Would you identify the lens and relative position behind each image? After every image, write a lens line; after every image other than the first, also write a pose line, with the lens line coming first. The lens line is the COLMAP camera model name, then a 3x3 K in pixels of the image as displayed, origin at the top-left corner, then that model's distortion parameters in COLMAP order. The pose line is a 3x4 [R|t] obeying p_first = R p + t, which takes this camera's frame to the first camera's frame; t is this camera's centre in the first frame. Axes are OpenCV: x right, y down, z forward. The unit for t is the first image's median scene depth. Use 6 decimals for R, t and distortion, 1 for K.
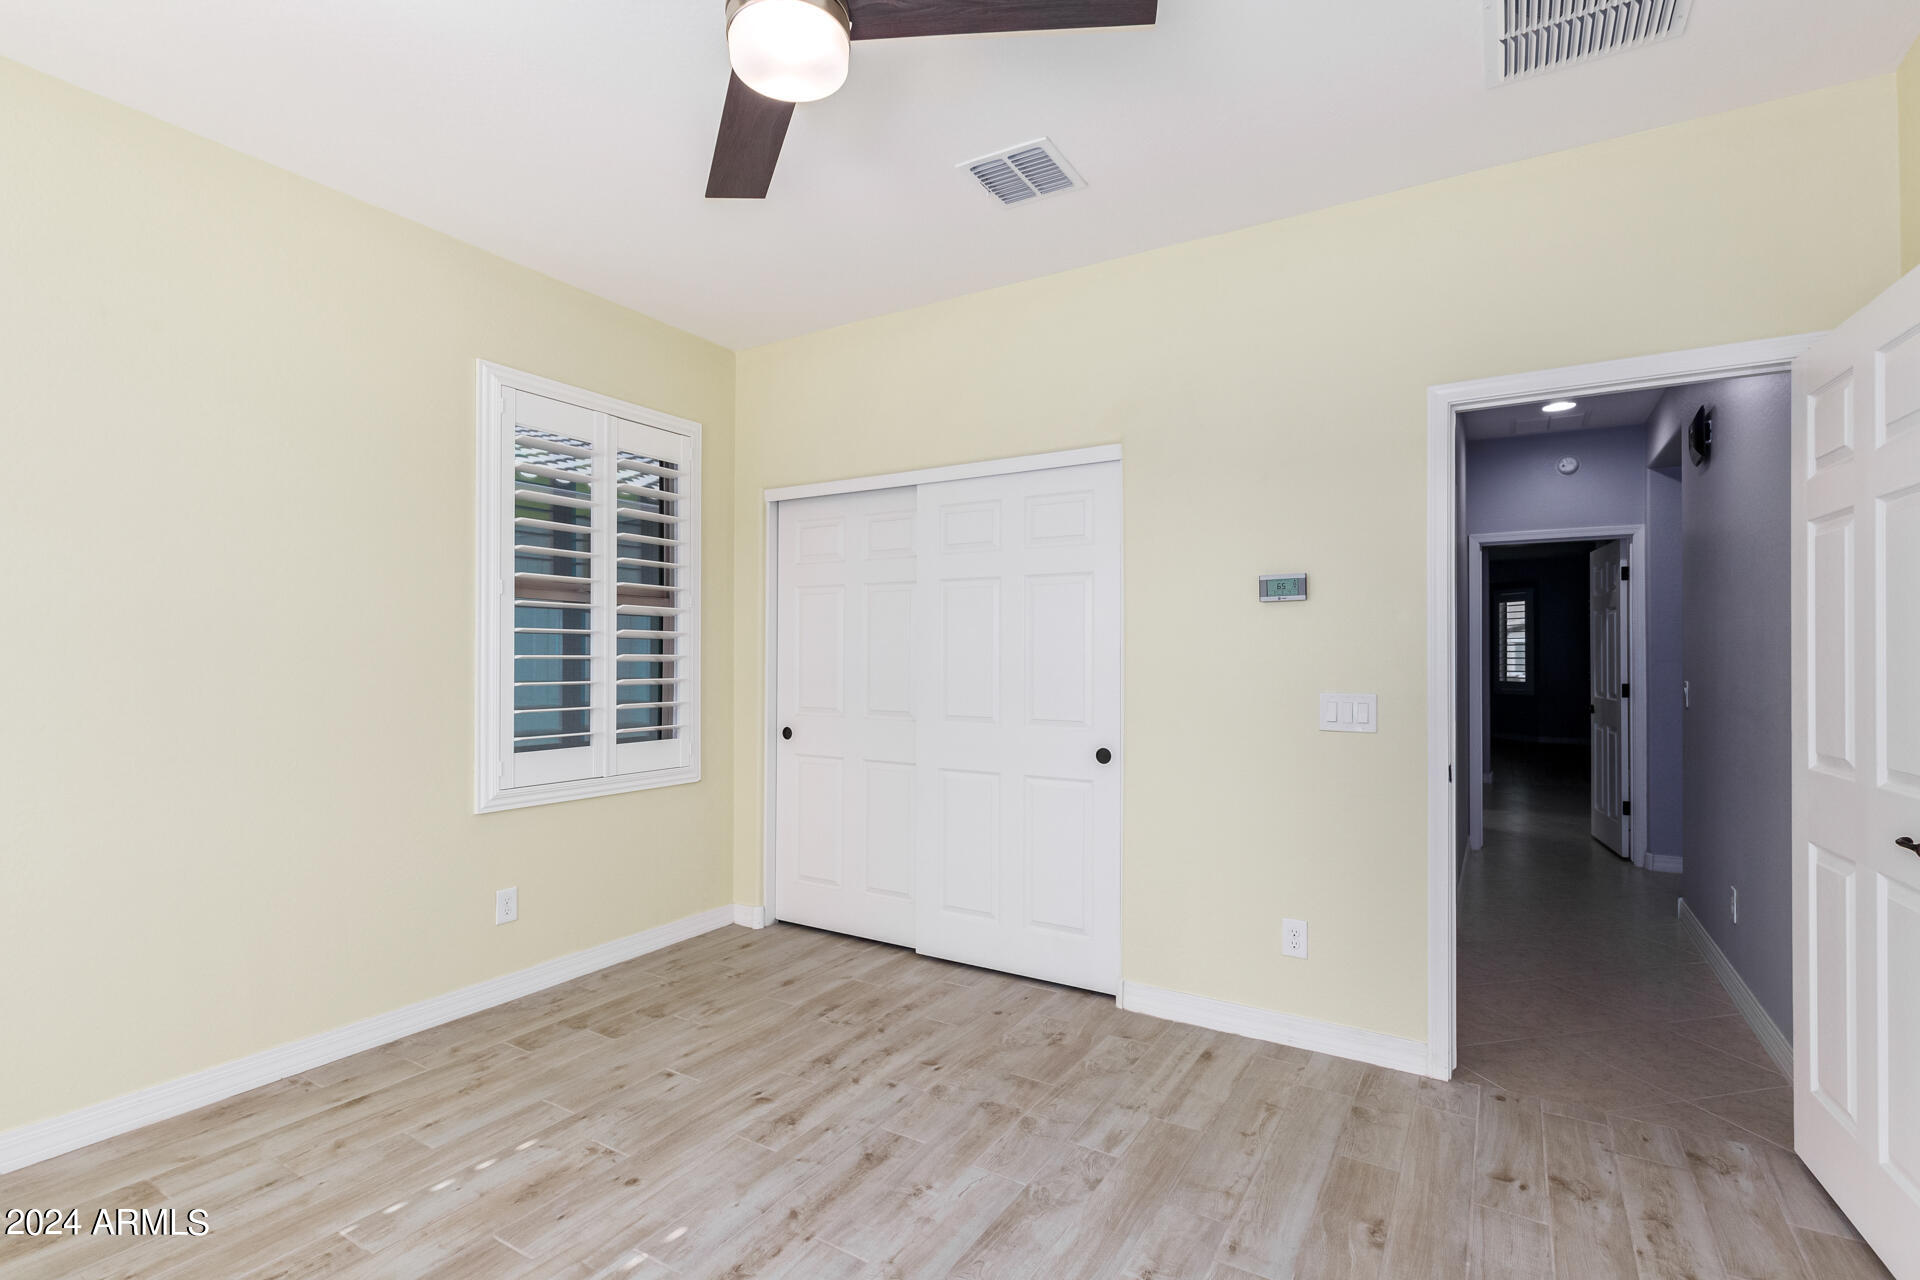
lens RADIAL K [[900.9, 0, 959.1], [0, 900.9, 643.6], [0, 0, 1]] dist [0.007115, -0.003583]
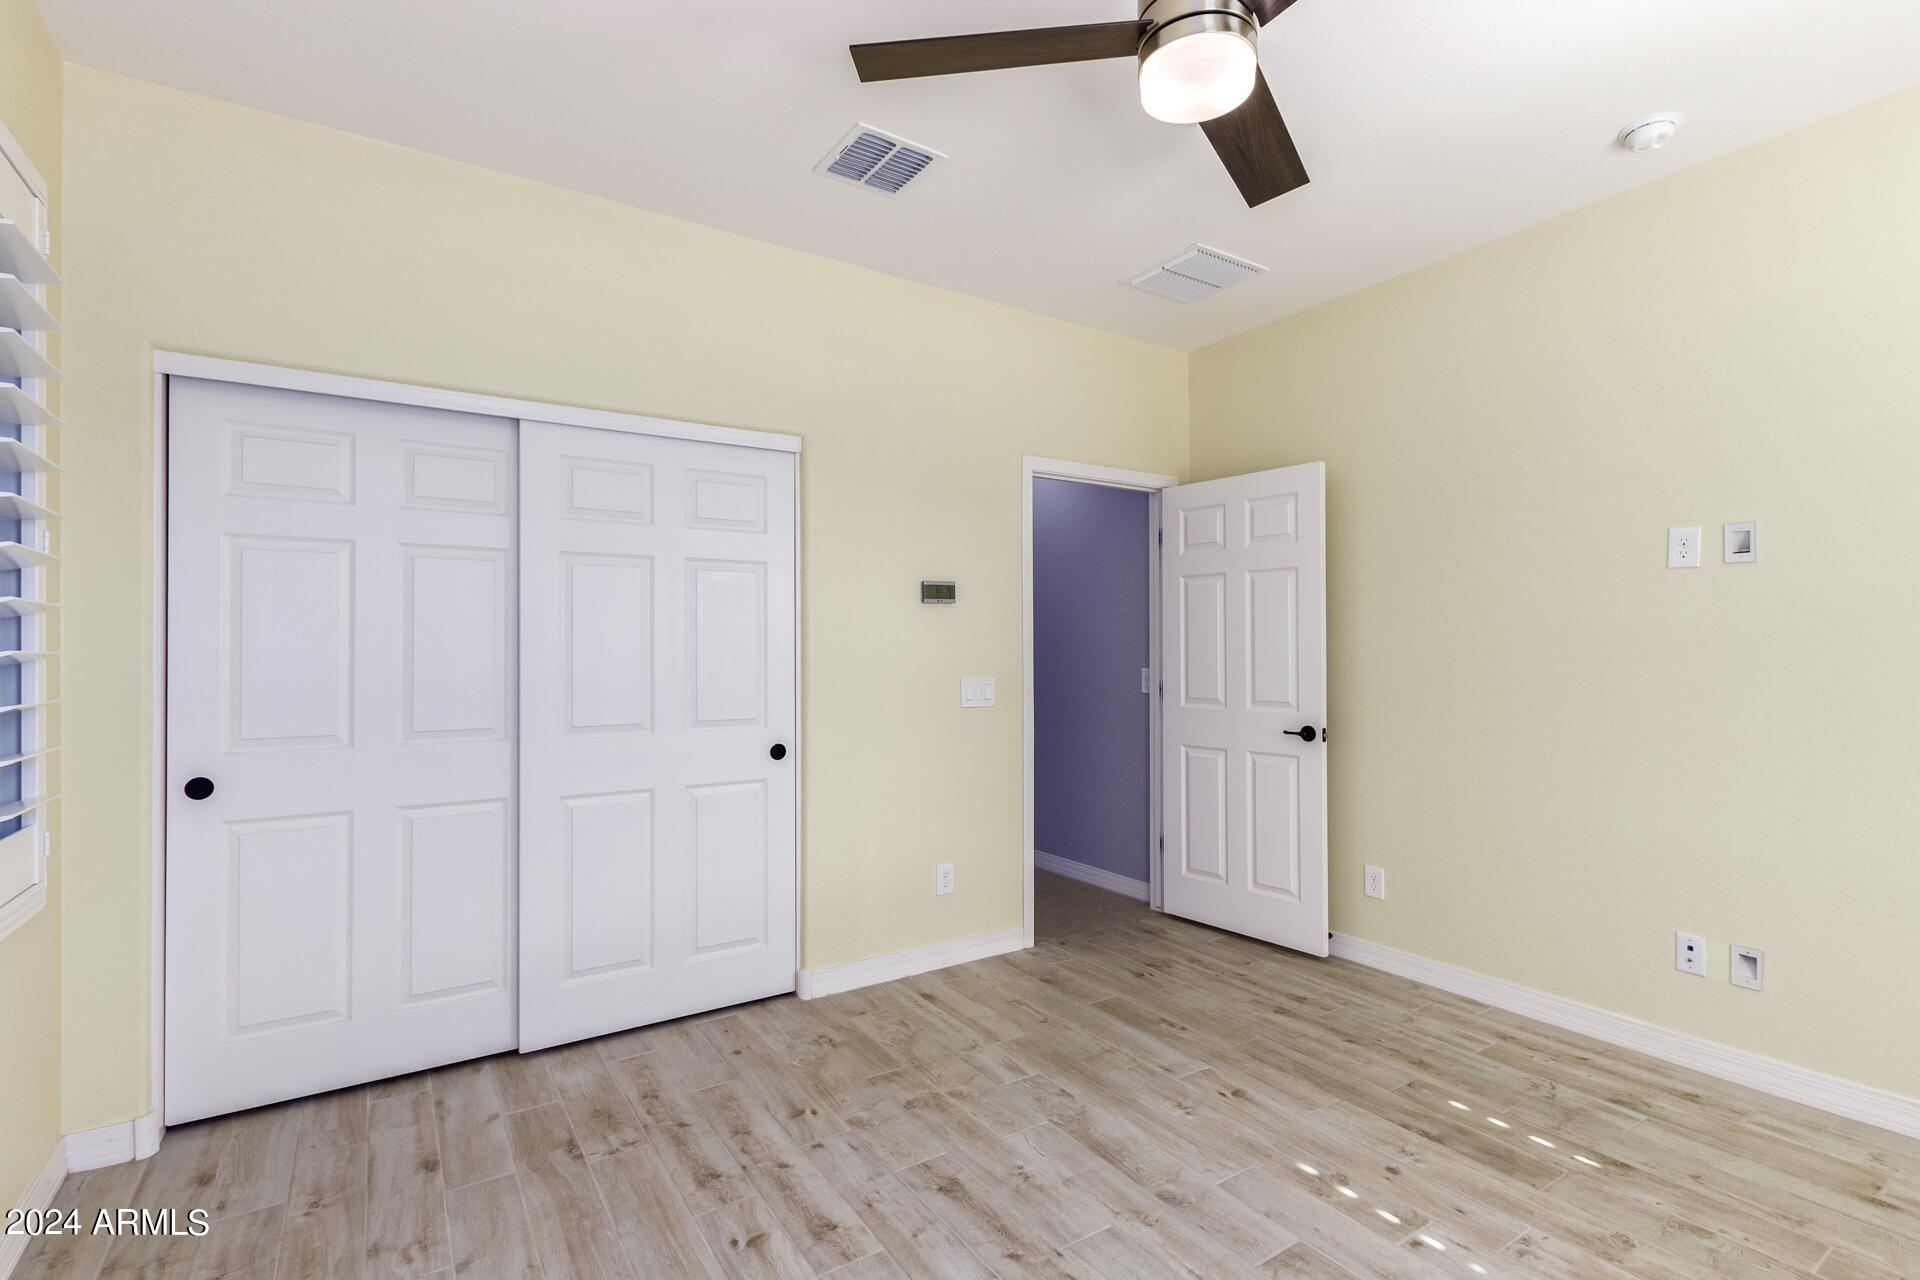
lens RADIAL K [[900.9, 0, 963.7], [0, 900.9, 639.7], [0, 0, 1]] dist [0.007115, -0.003583]
pose [[0.417420, 0.005364, 0.908698, -0.694393], [-0.006416, 0.999975, -0.002956, 0.004981], [-0.908691, -0.004597, 0.417444, 0.443274]]
